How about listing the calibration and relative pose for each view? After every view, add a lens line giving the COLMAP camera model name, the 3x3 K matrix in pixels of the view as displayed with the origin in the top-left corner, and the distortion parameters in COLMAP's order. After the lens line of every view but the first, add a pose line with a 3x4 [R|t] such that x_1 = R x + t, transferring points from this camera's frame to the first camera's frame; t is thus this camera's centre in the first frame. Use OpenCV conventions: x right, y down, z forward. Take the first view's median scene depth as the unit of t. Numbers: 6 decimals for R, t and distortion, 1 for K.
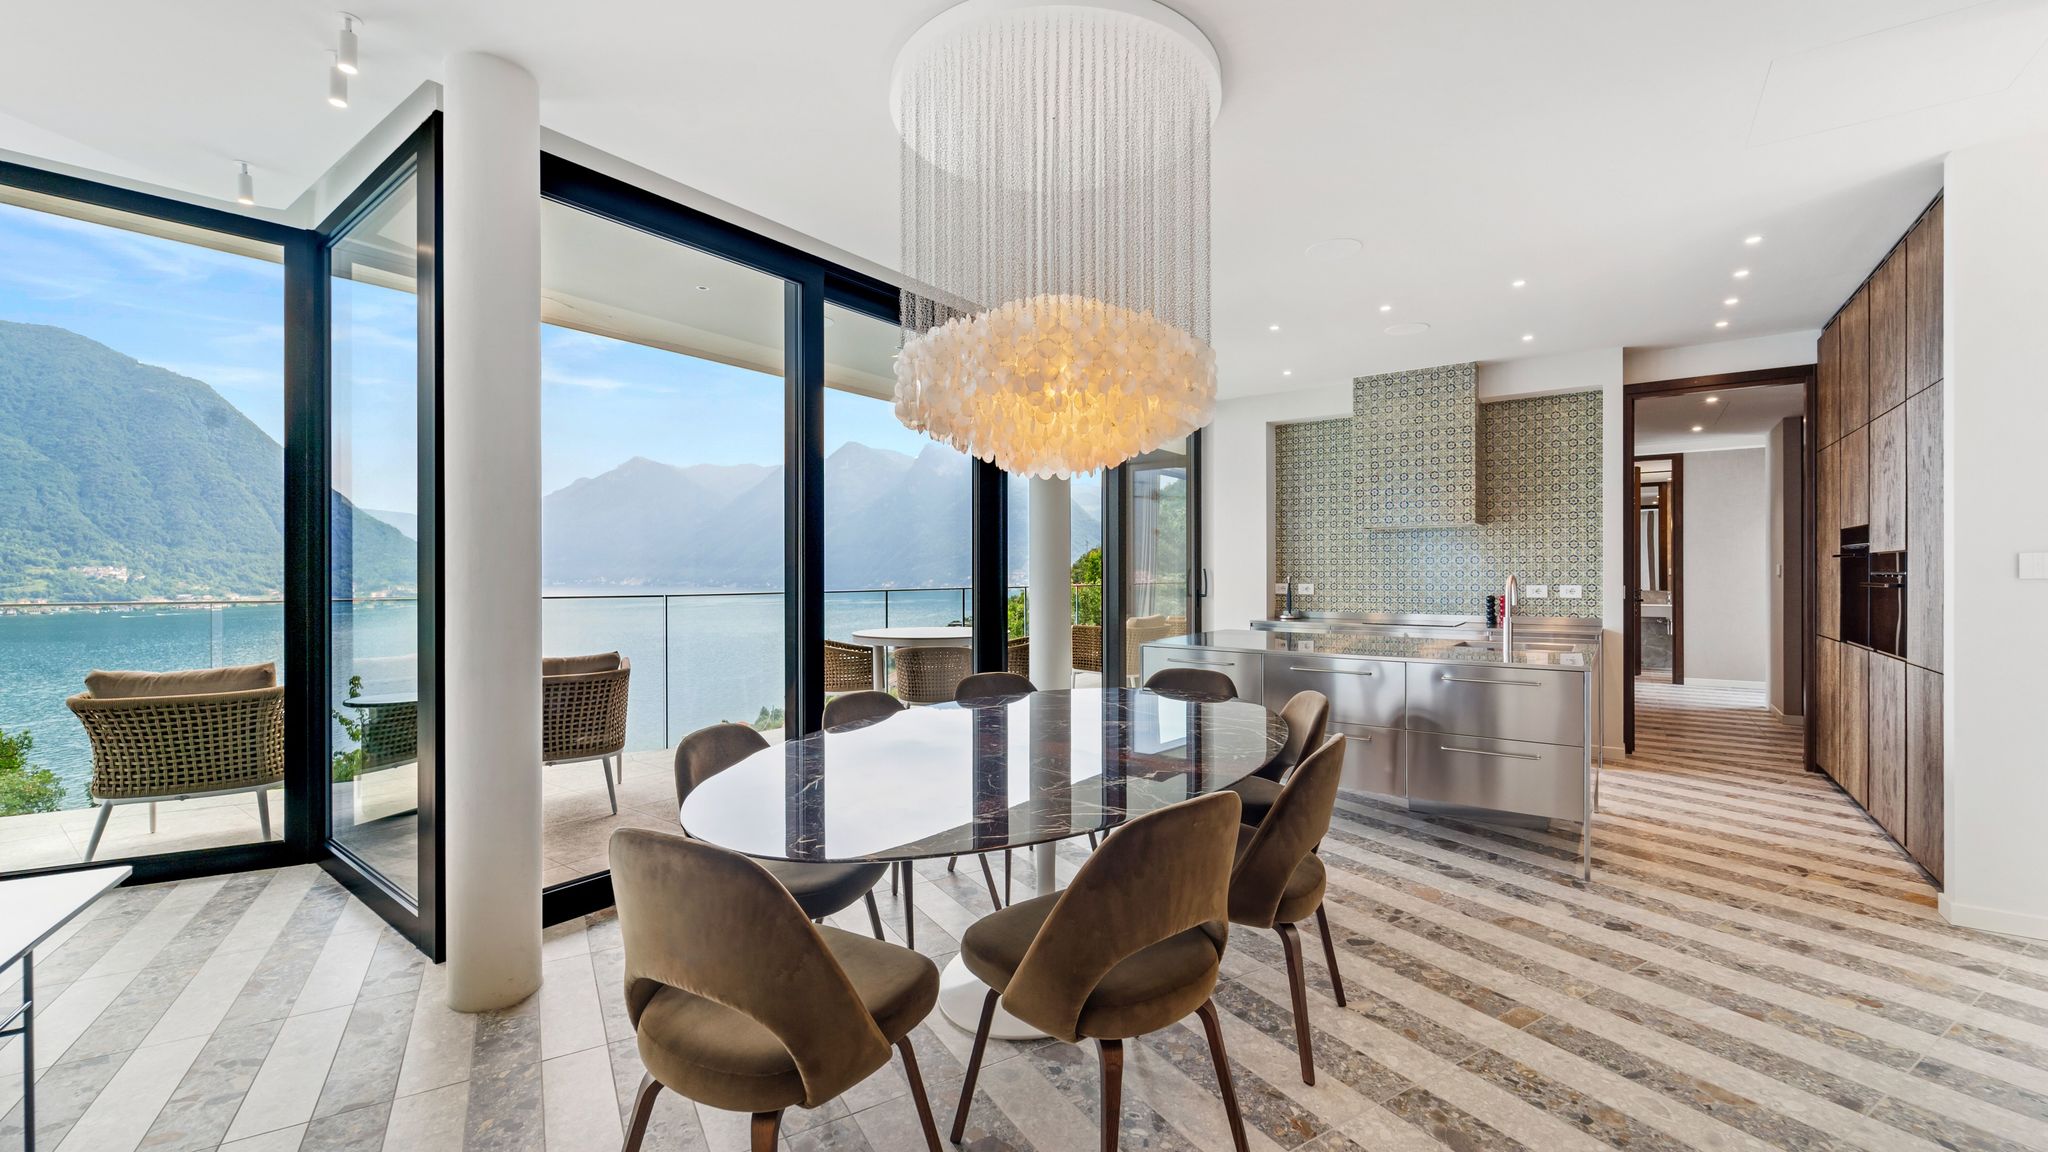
lens RADIAL K [[833.5, 0, 1016.9], [0, 833.5, 572.1], [0, 0, 1]] dist [0.000356, -0.000358]
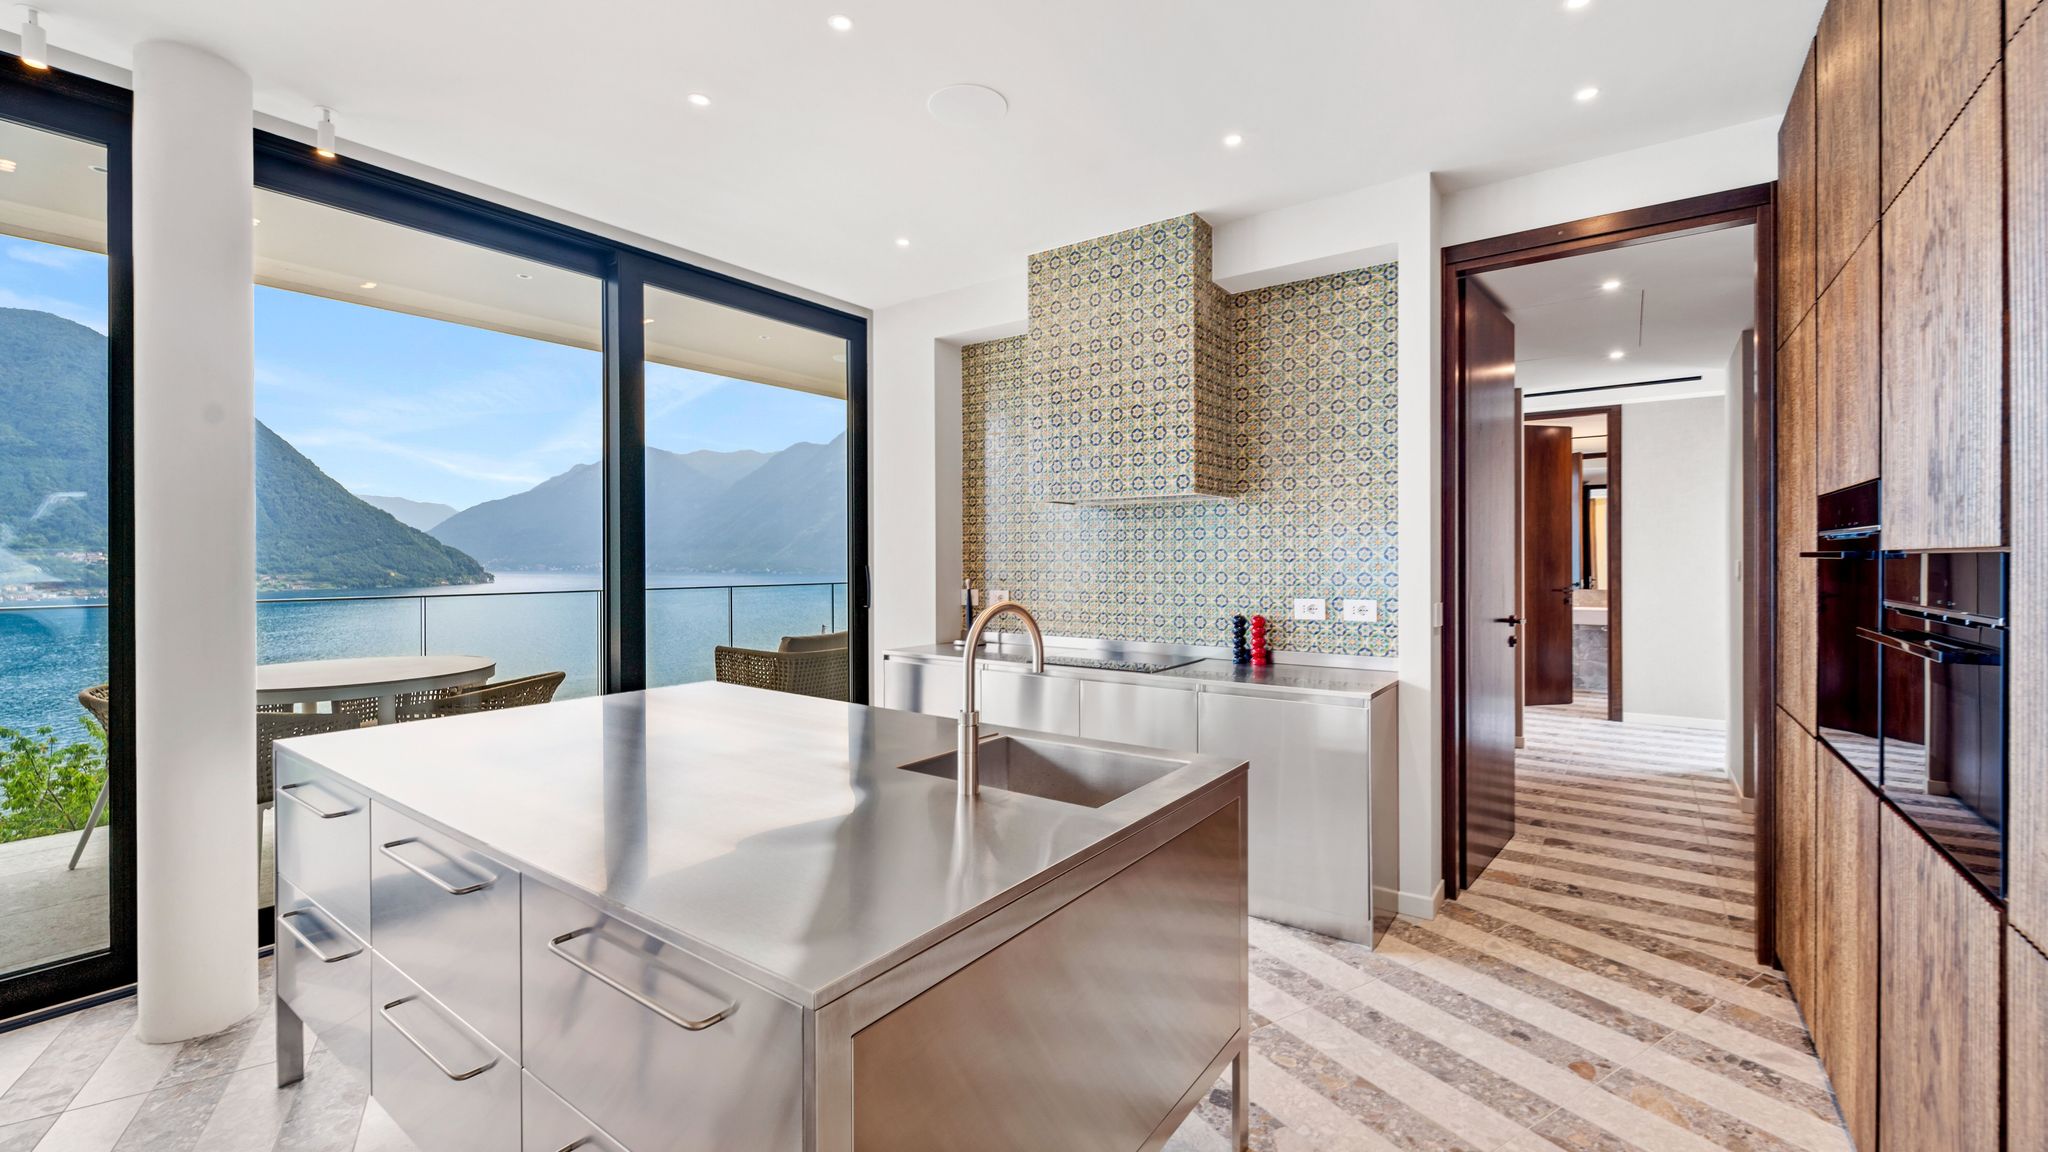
lens RADIAL K [[826.5, 0, 1024.0], [0, 826.5, 556.5], [0, 0, 1]] dist [-0.001420, -0.000123]
pose [[0.999994, 0.000306, -0.003491, 0.428047], [-0.000311, 0.999999, -0.001238, -0.013418], [0.003490, 0.001239, 0.999993, 0.420953]]
